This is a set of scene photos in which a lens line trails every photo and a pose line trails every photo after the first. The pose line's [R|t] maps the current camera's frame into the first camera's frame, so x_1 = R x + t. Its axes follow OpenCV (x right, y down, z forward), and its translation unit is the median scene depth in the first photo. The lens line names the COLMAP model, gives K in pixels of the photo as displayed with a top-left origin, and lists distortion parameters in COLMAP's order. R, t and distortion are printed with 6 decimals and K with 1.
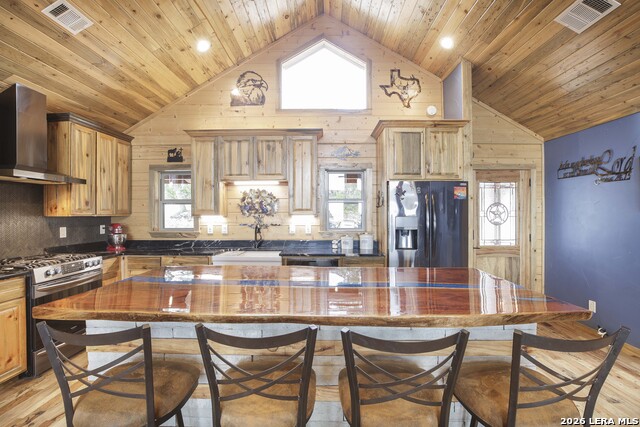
lens RADIAL K [[293.7, 0, 320.7], [0, 293.7, 212.9], [0, 0, 1]] dist [-0.042880, 0.012323]
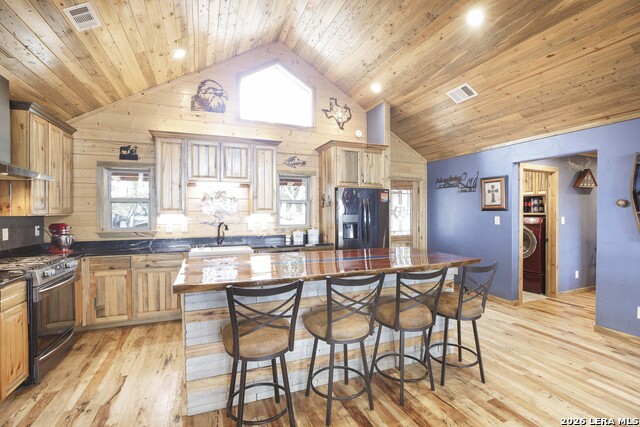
lens RADIAL K [[293.7, 0, 320.7], [0, 293.7, 212.9], [0, 0, 1]] dist [-0.042880, 0.012323]
pose [[0.919384, -0.002658, 0.393351, -0.302654], [0.000950, 0.999989, 0.004535, -0.000564], [-0.393359, -0.003795, 0.919377, -0.152147]]
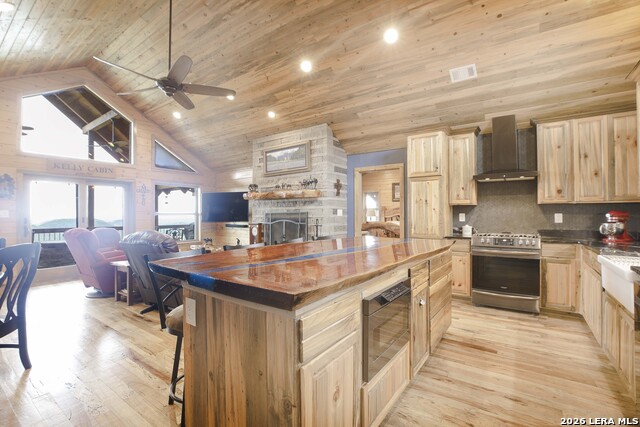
lens RADIAL K [[293.7, 0, 320.7], [0, 293.7, 212.9], [0, 0, 1]] dist [-0.042880, 0.012323]
pose [[-0.565209, -0.000716, -0.824947, 0.492912], [0.003722, 0.999987, -0.003418, 0.040612], [0.824939, -0.005002, -0.565199, 0.735195]]
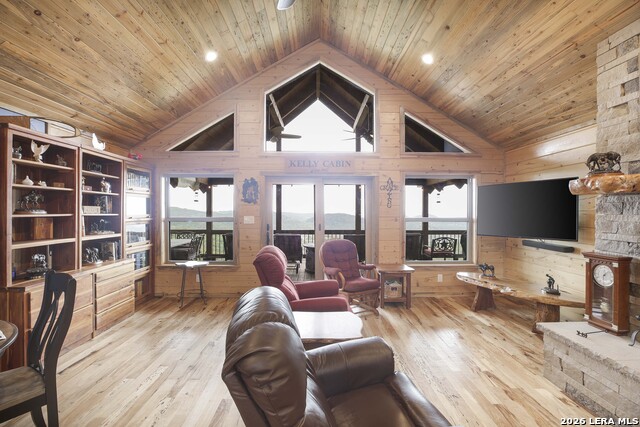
lens RADIAL K [[293.7, 0, 320.7], [0, 293.7, 212.9], [0, 0, 1]] dist [-0.042880, 0.012323]
pose [[-0.999346, -0.000105, -0.036160, 0.014293], [-0.000385, 0.999970, 0.007741, -0.001758], [0.036158, 0.007750, -0.999316, 0.132188]]
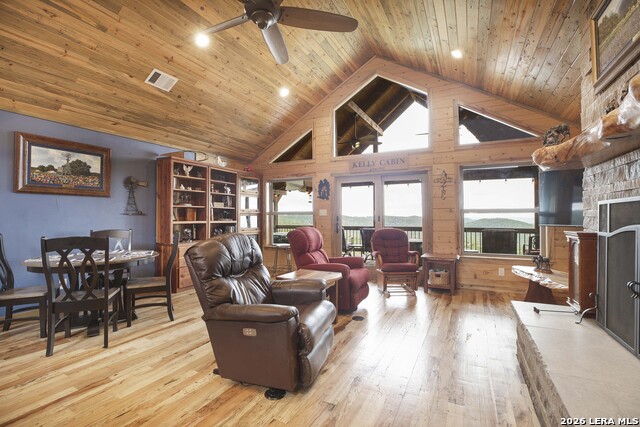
lens RADIAL K [[293.7, 0, 320.7], [0, 293.7, 212.9], [0, 0, 1]] dist [-0.042880, 0.012323]
pose [[-0.898092, 0.009537, 0.439703, -0.387006], [0.004589, 0.999914, -0.012315, 0.056081], [-0.439783, -0.009042, -0.898059, 0.282291]]
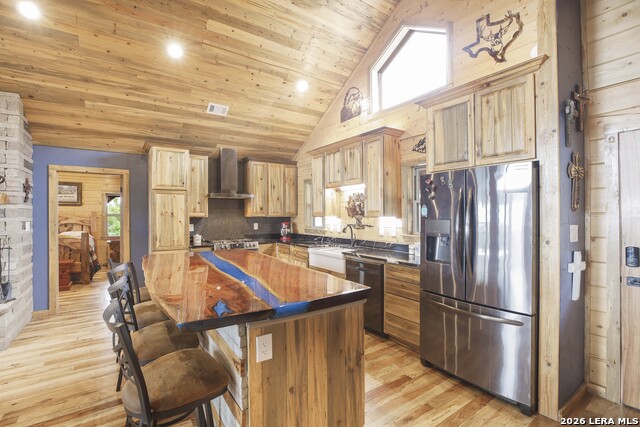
lens RADIAL K [[293.7, 0, 320.7], [0, 293.7, 212.9], [0, 0, 1]] dist [-0.042880, 0.012323]
pose [[0.582787, -0.004496, -0.812612, 0.616501], [0.003524, 0.999989, -0.003006, -0.003212], [0.812617, -0.001111, 0.582797, 0.259368]]
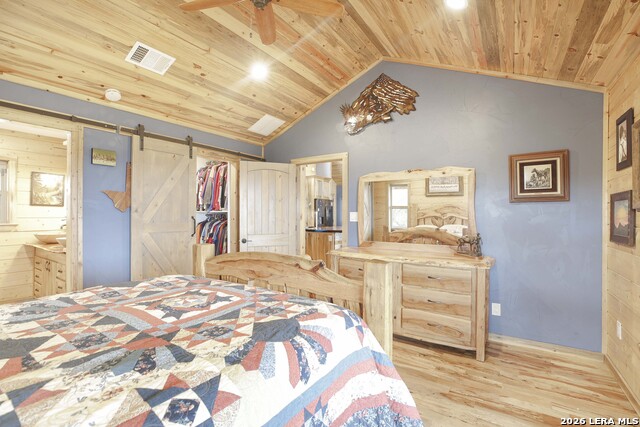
lens RADIAL K [[293.7, 0, 320.7], [0, 293.7, 212.9], [0, 0, 1]] dist [-0.042880, 0.012323]
pose [[0.535358, 0.001128, 0.844625, -1.712988], [-0.001667, 0.999999, -0.000279, 0.016664], [-0.844624, -0.001259, 0.535359, -0.395068]]
